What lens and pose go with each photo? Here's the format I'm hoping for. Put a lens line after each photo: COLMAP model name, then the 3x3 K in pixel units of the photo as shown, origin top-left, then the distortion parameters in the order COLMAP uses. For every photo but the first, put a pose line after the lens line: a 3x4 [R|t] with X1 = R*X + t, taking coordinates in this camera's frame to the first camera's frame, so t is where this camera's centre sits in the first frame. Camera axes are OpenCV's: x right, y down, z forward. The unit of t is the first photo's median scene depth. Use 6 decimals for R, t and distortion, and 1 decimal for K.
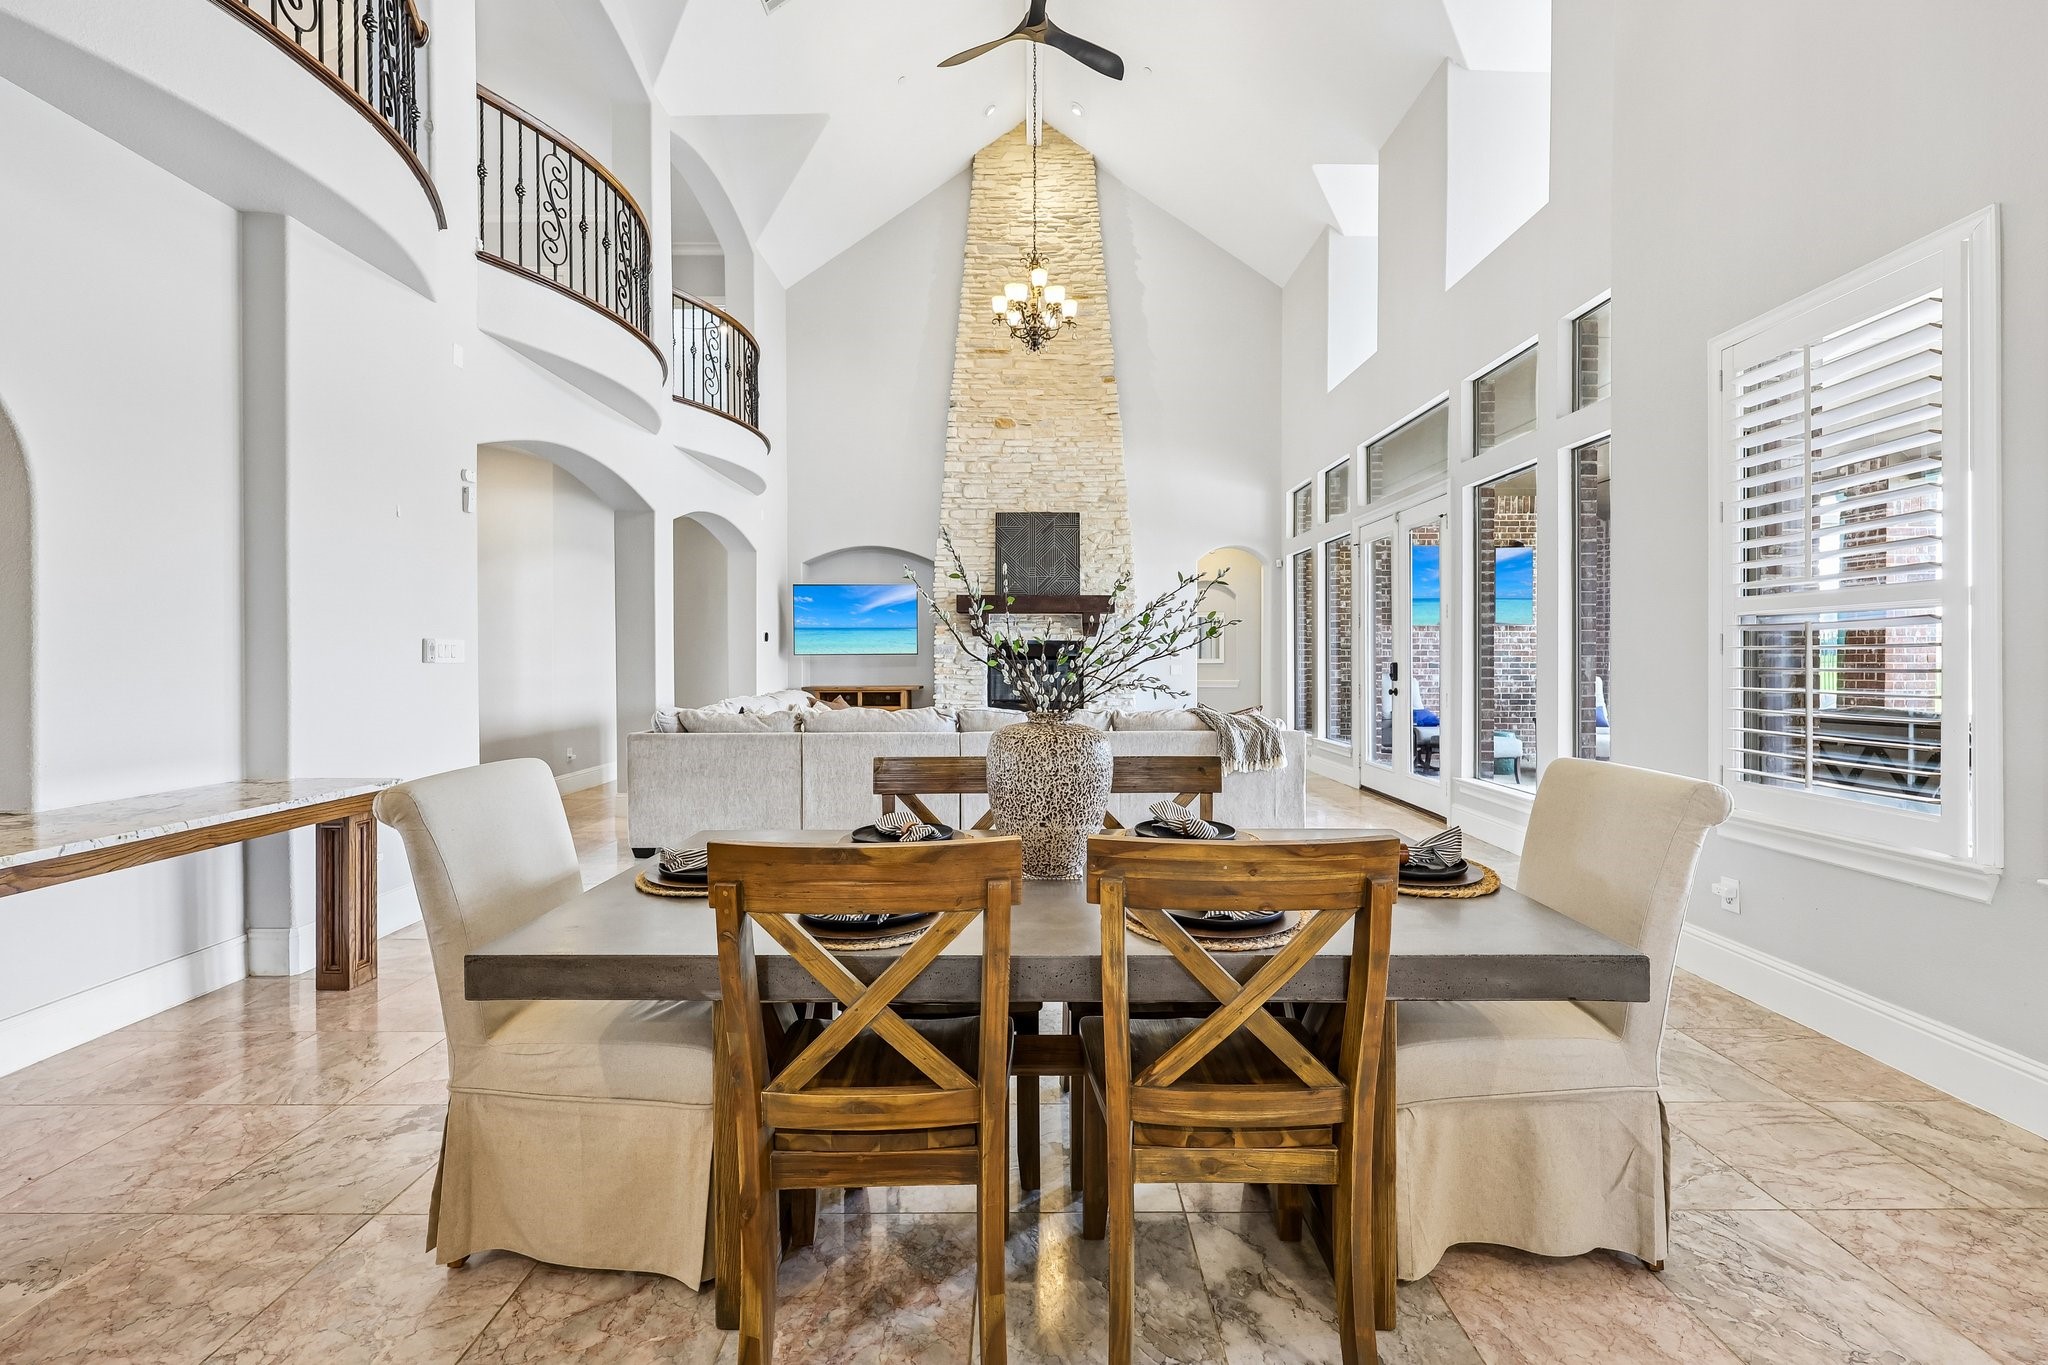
lens RADIAL K [[846.4, 0, 1017.2], [0, 846.4, 662.9], [0, 0, 1]] dist [0.000455, 0.000245]
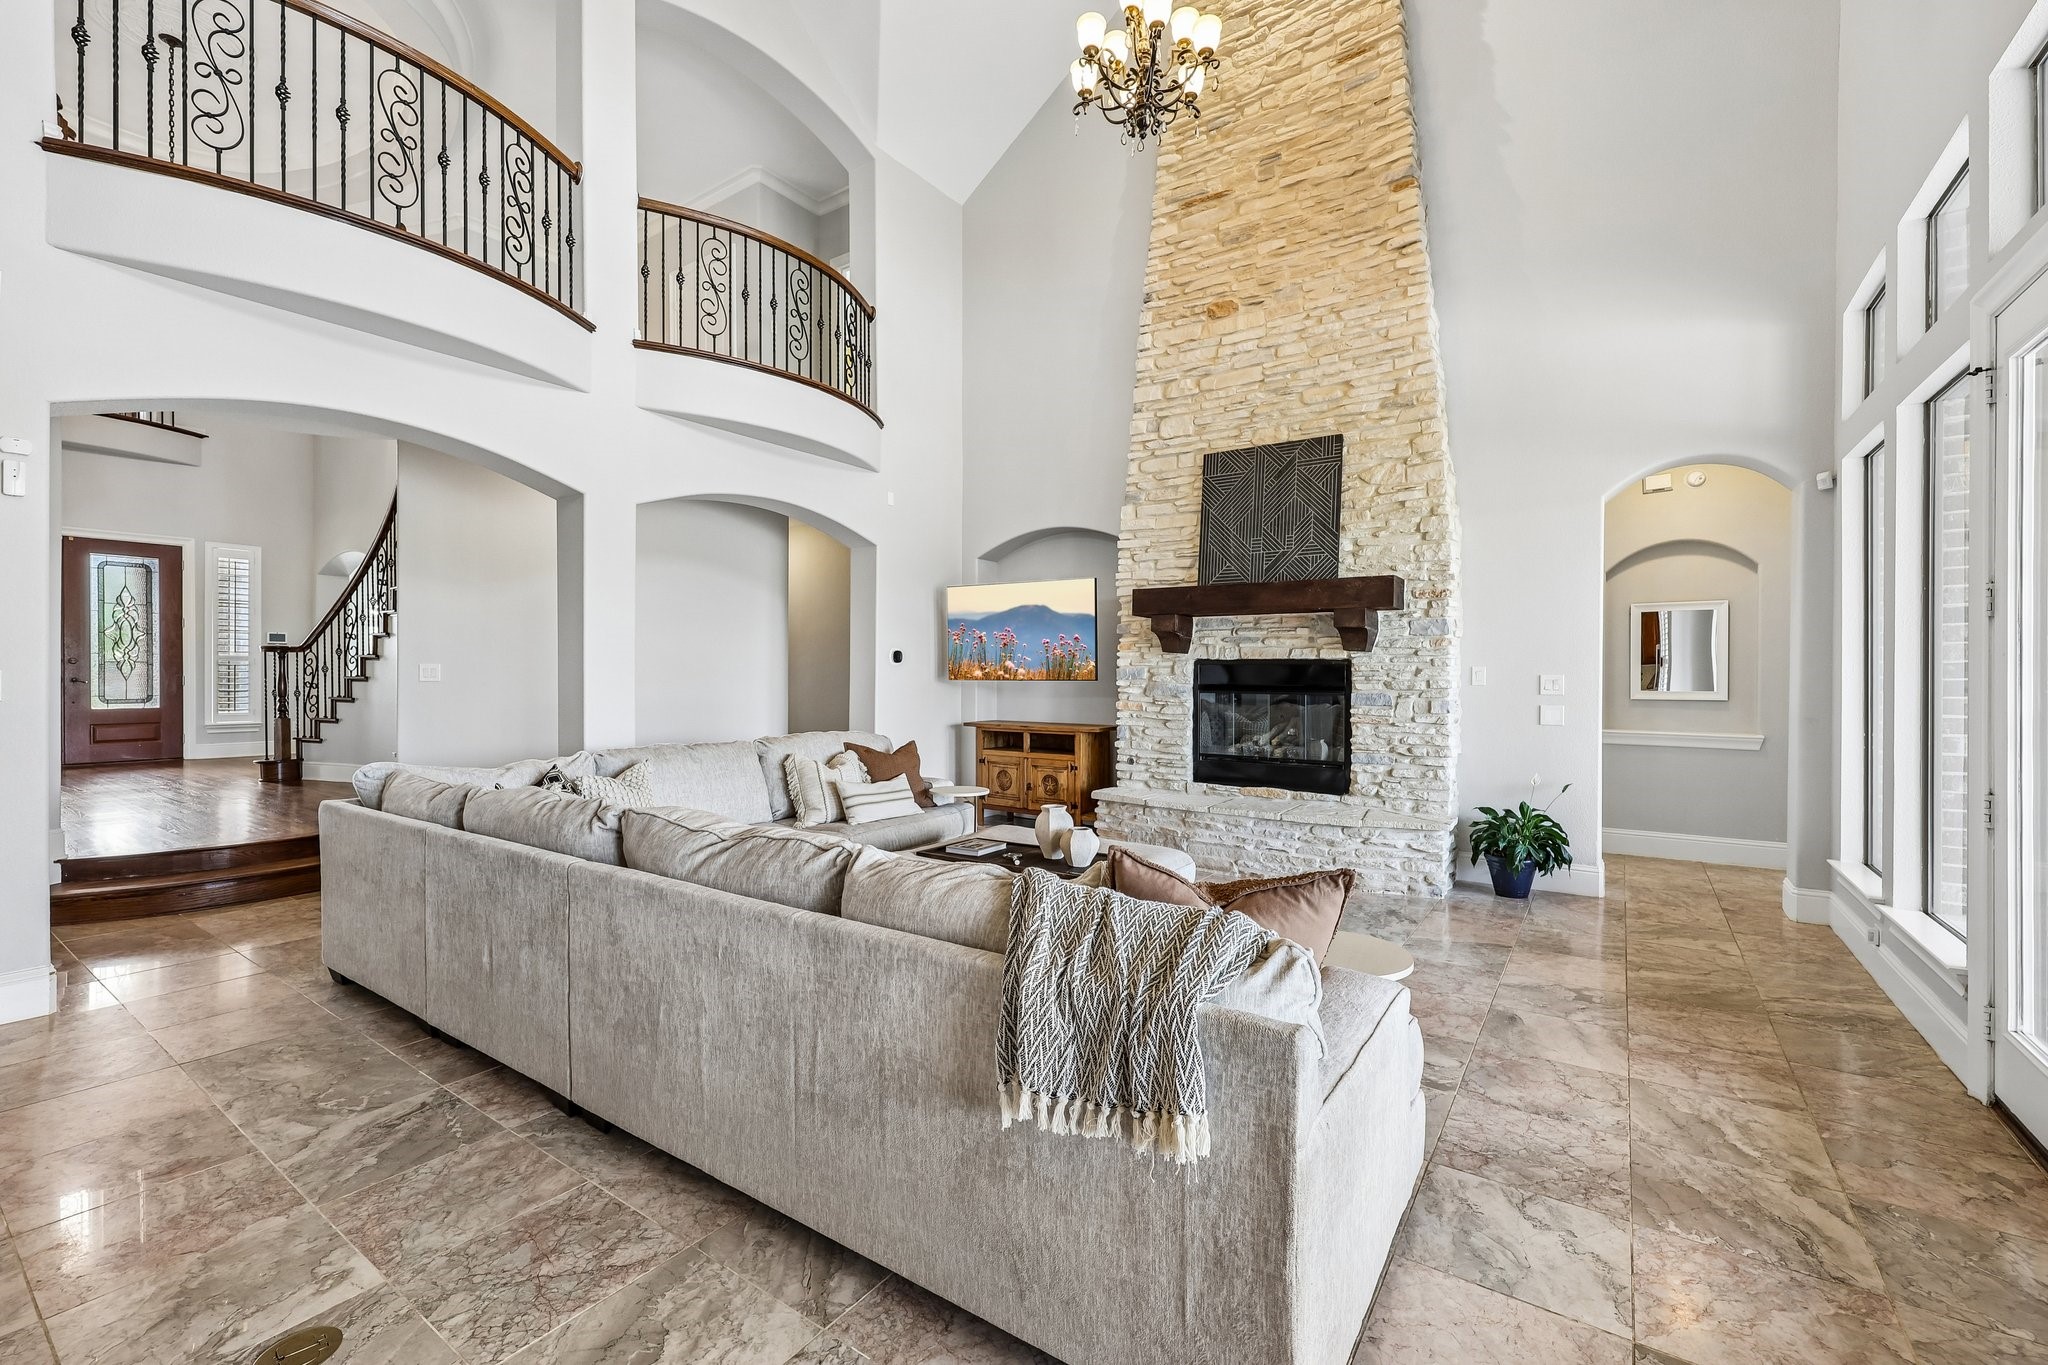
lens RADIAL K [[846.4, 0, 1034.8], [0, 846.4, 680.0], [0, 0, 1]] dist [0.000455, 0.000245]
pose [[0.821844, 0.009270, -0.569638, 0.229095], [-0.007797, 0.999957, 0.005023, -0.013167], [0.569660, 0.000313, 0.821881, 0.412821]]
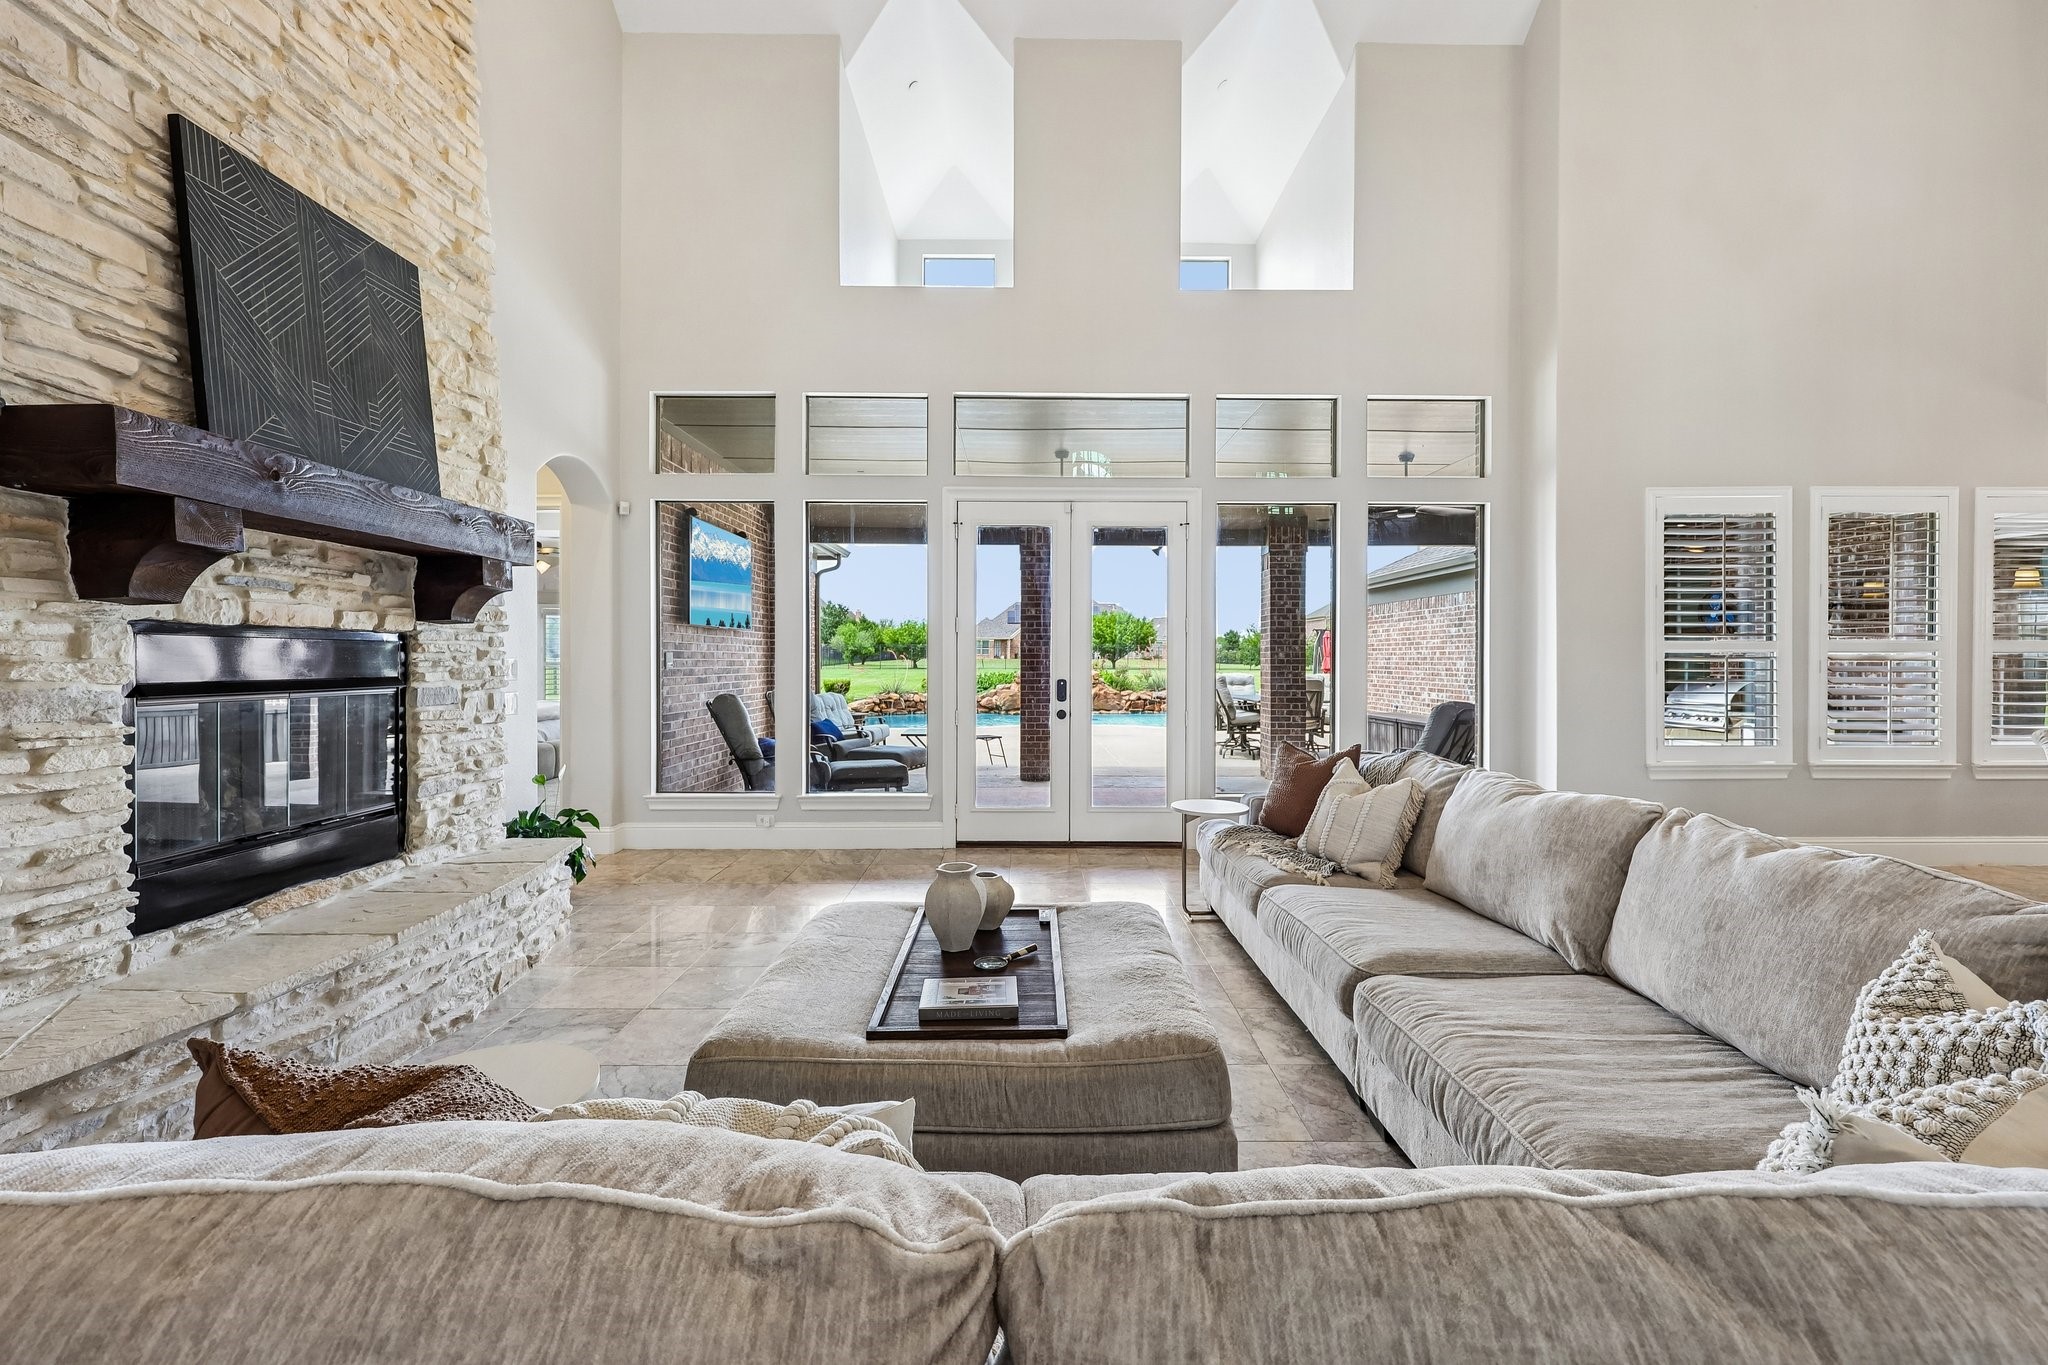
lens RADIAL K [[846.4, 0, 1024.7], [0, 846.4, 672.6], [0, 0, 1]] dist [0.000455, 0.000245]
pose [[0.000841, -0.015451, 0.999880, -0.277933], [0.001148, 0.999880, 0.015450, -0.014821], [-0.999999, 0.001135, 0.000859, 0.746353]]
